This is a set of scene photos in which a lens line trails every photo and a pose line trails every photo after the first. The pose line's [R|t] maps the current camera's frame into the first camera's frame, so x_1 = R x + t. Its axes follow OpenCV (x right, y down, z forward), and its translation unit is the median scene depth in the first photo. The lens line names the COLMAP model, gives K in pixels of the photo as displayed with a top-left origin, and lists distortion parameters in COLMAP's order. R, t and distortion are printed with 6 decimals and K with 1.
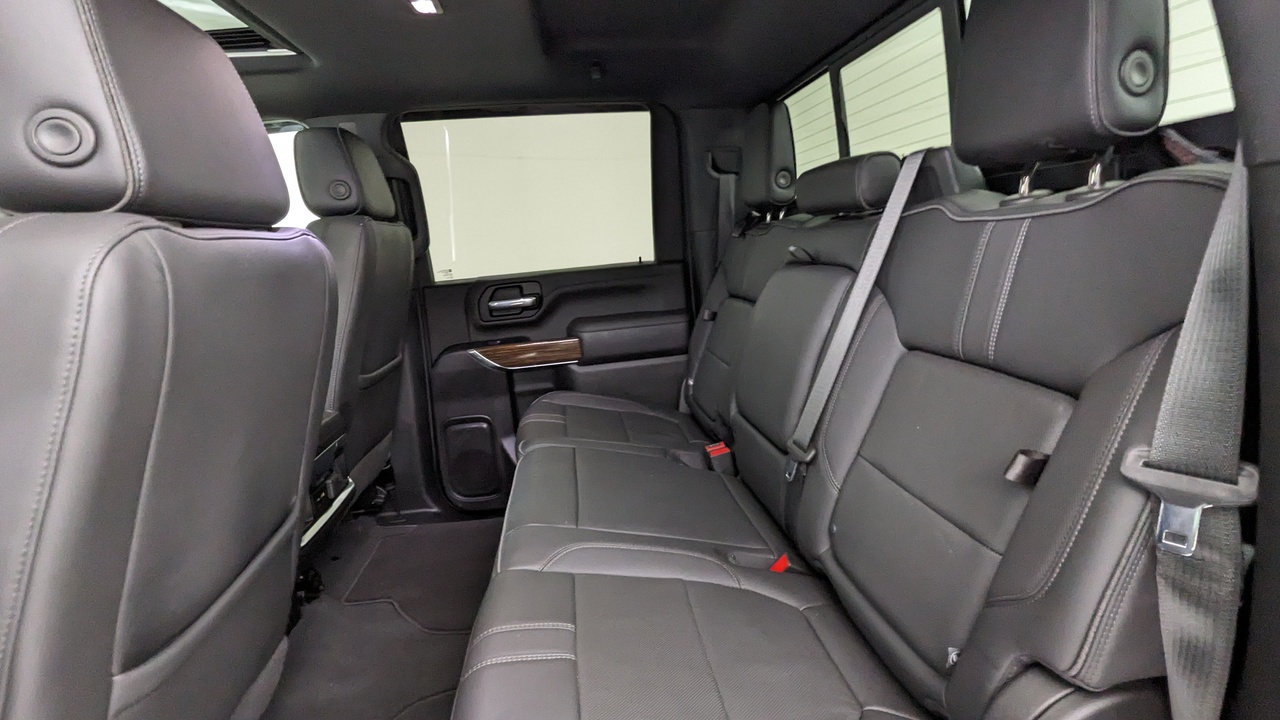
lens RADIAL K [[627.3, 0, 643.5], [0, 627.3, 361.6], [0, 0, 1]] dist [0.000812, 0.000171]
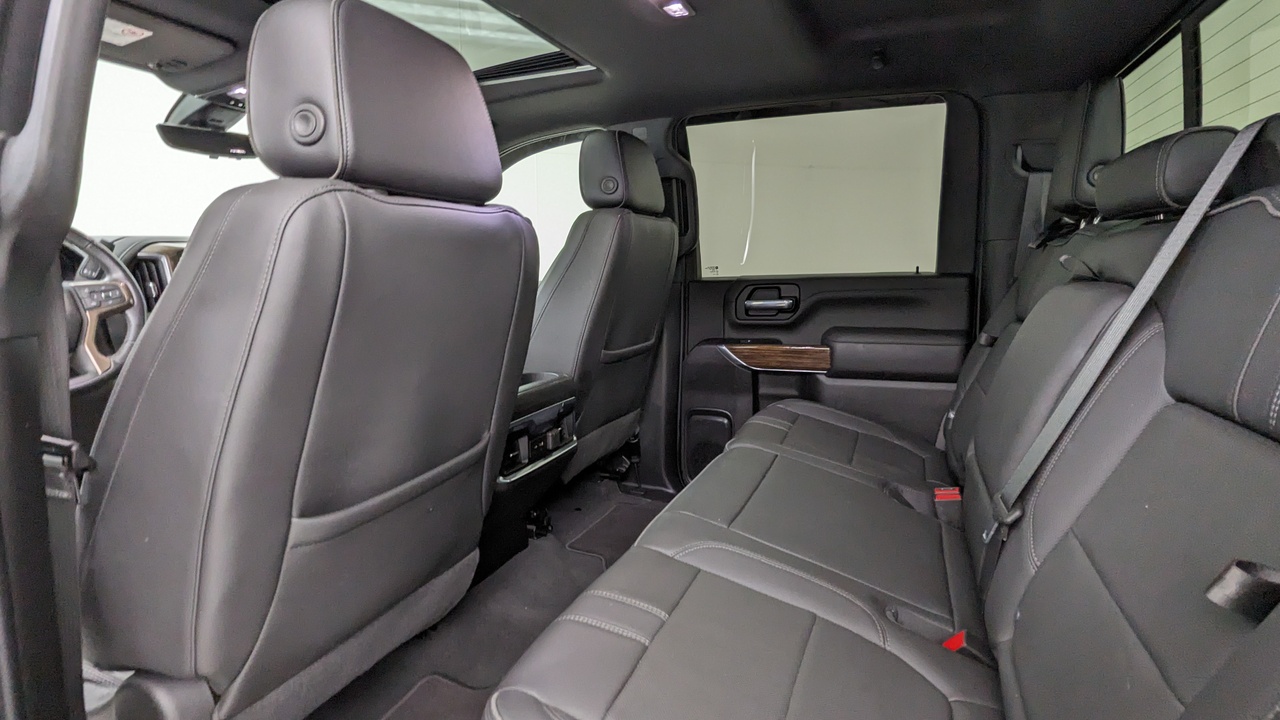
lens RADIAL K [[627.3, 0, 645.0], [0, 627.3, 361.1], [0, 0, 1]] dist [0.000812, 0.000171]
pose [[0.860192, 0.139628, -0.490483, 0.168625], [-0.149607, 0.988562, 0.019043, 0.008742], [0.487531, 0.056999, 0.871243, 0.062817]]
